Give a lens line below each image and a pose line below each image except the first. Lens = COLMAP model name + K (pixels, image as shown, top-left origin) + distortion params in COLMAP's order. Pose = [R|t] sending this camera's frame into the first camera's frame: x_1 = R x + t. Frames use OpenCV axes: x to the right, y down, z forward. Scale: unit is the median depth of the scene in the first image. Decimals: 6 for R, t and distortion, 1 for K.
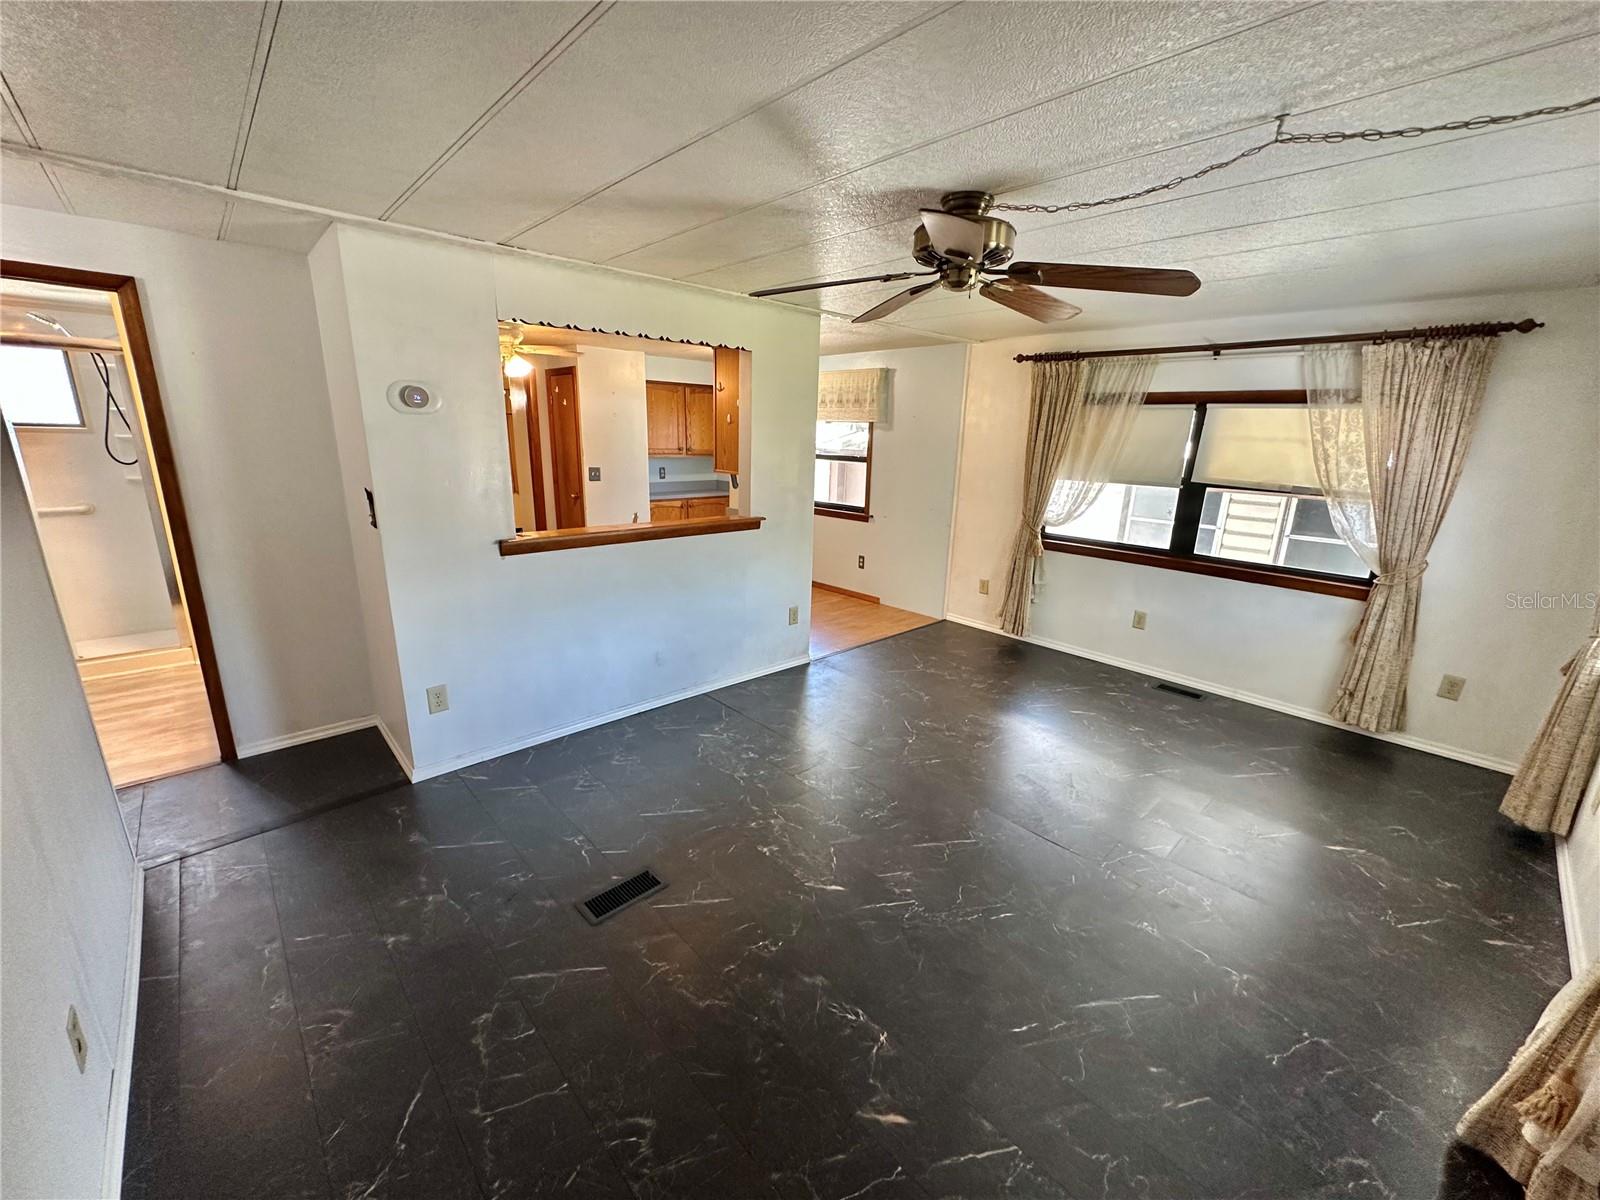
lens RADIAL K [[641.5, 0, 800.7], [0, 641.5, 601.5], [0, 0, 1]] dist [-0.002400, 0.001045]
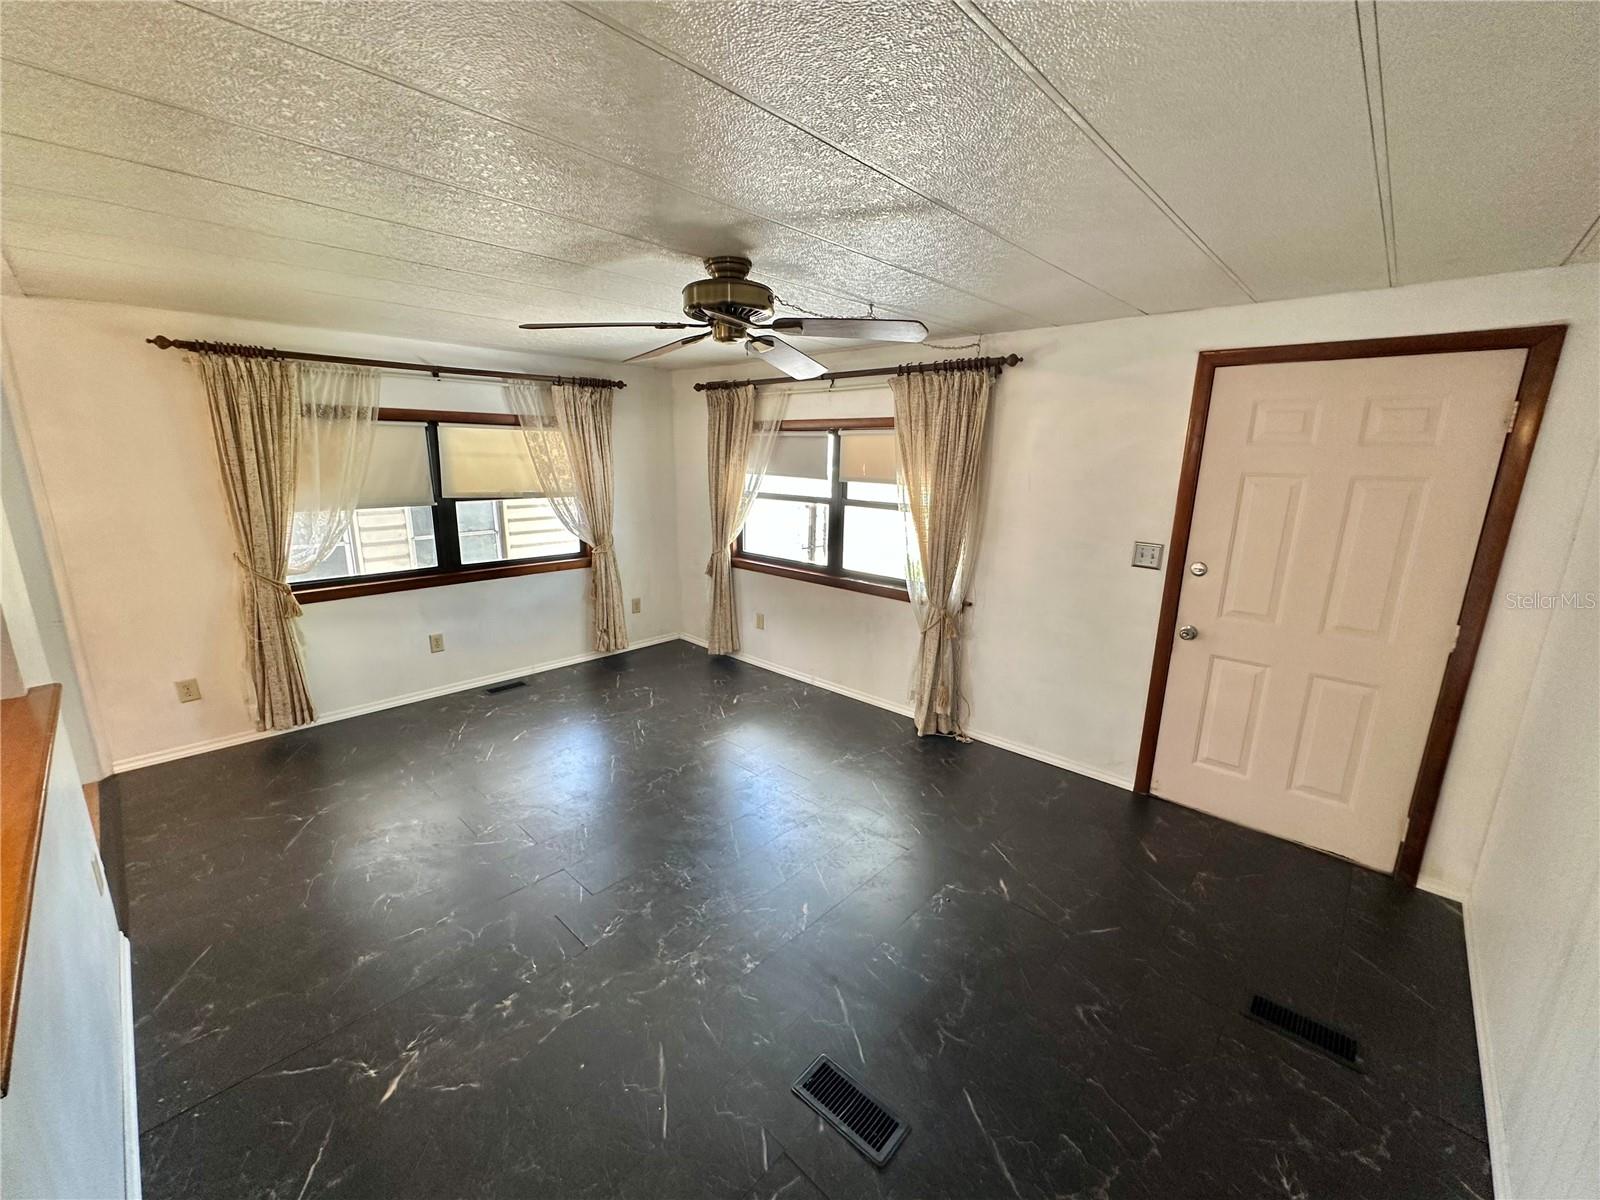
lens RADIAL K [[641.5, 0, 797.1], [0, 641.5, 600.6], [0, 0, 1]] dist [-0.002400, 0.001045]
pose [[-0.069349, -0.256130, 0.964152, -0.485005], [0.243067, 0.933013, 0.265341, -0.177570], [-0.967527, 0.252754, -0.002447, 0.525129]]
